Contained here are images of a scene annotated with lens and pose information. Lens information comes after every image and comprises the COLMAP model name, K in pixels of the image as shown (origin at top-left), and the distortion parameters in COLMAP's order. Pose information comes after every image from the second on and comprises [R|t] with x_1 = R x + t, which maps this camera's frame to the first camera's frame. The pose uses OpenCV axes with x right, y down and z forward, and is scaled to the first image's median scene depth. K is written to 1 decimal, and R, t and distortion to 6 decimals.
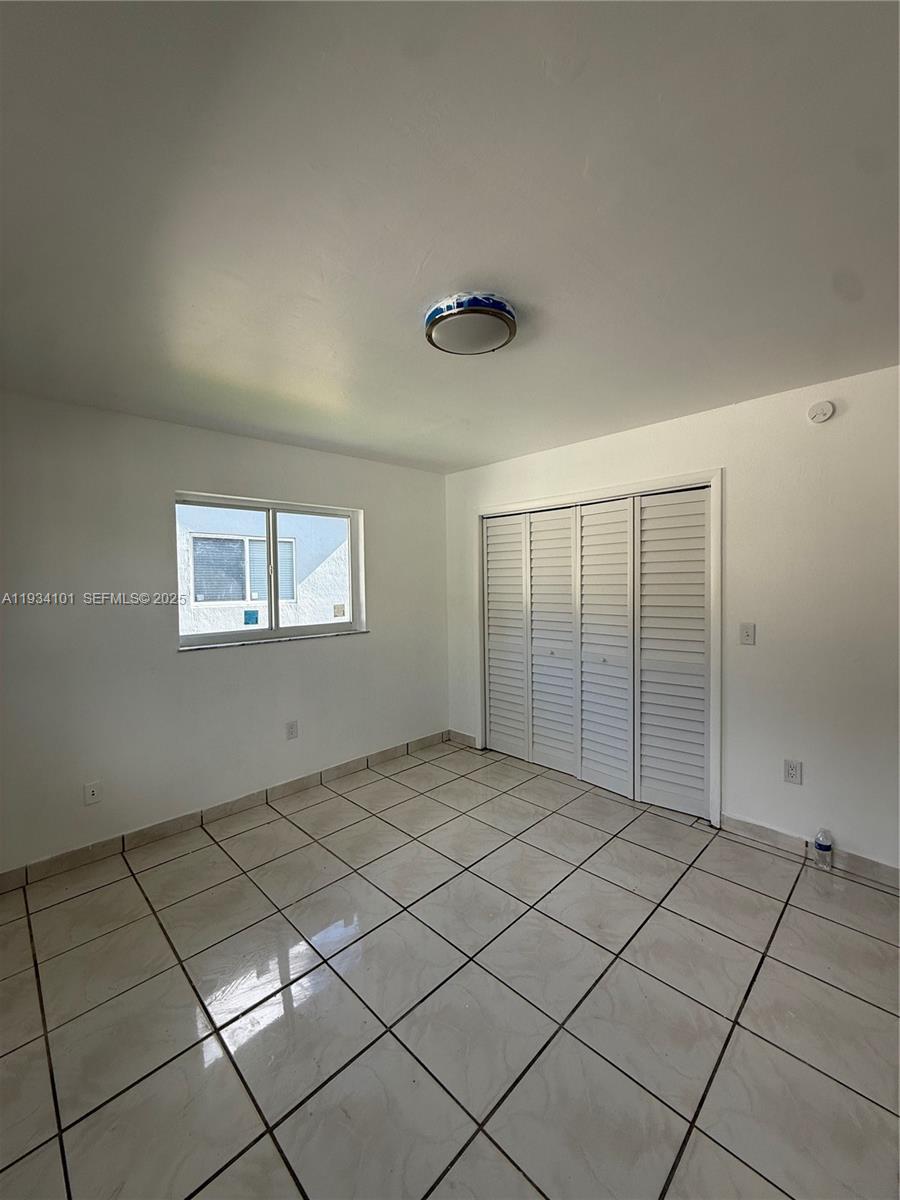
lens RADIAL K [[477.2, 0, 450.0], [0, 477.2, 600.0], [0, 0, 1]] dist [0.015182, 0.000089]
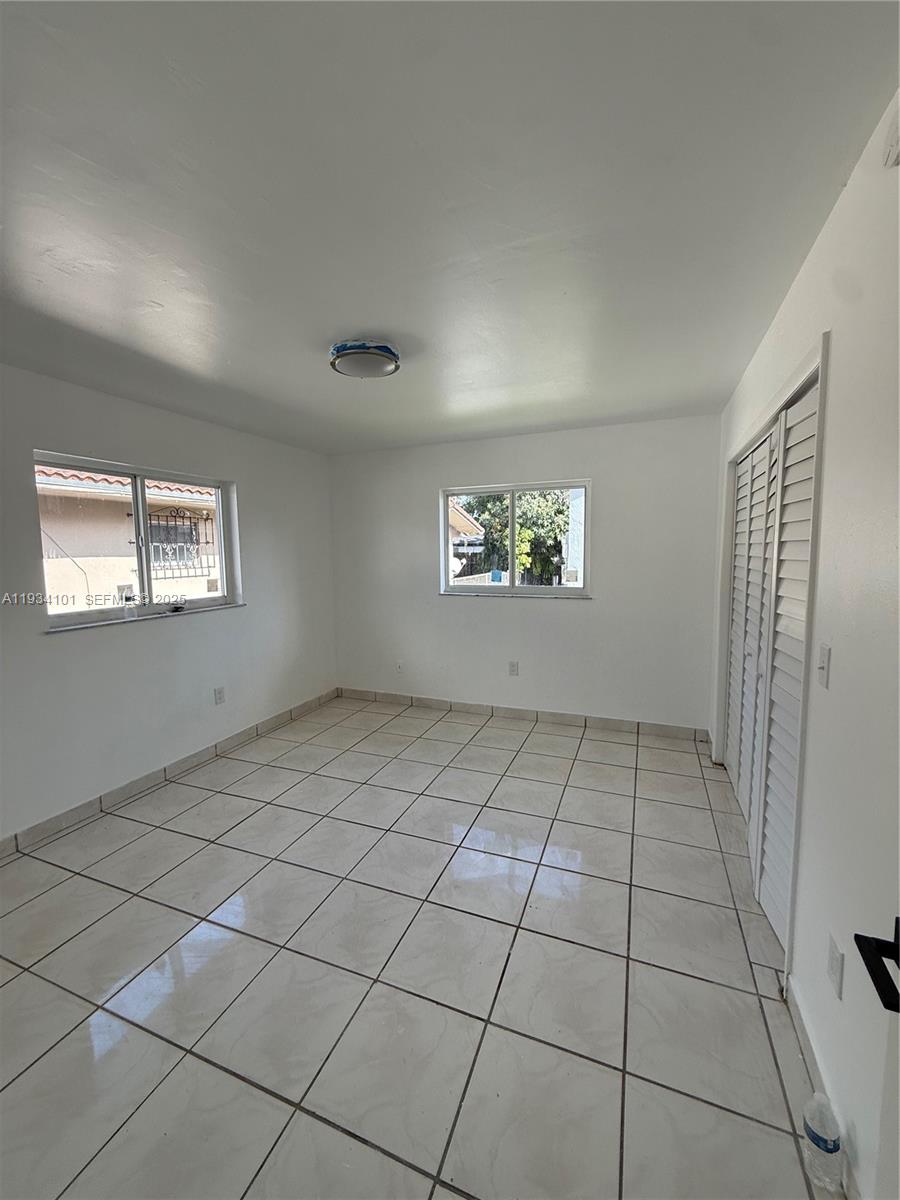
lens RADIAL K [[477.2, 0, 450.0], [0, 477.2, 600.0], [0, 0, 1]] dist [0.015182, 0.000089]
pose [[0.394086, 0.098617, -0.913767, 0.737045], [-0.030561, 0.995083, 0.094213, -0.017937], [0.918565, -0.009202, 0.395162, 0.364716]]
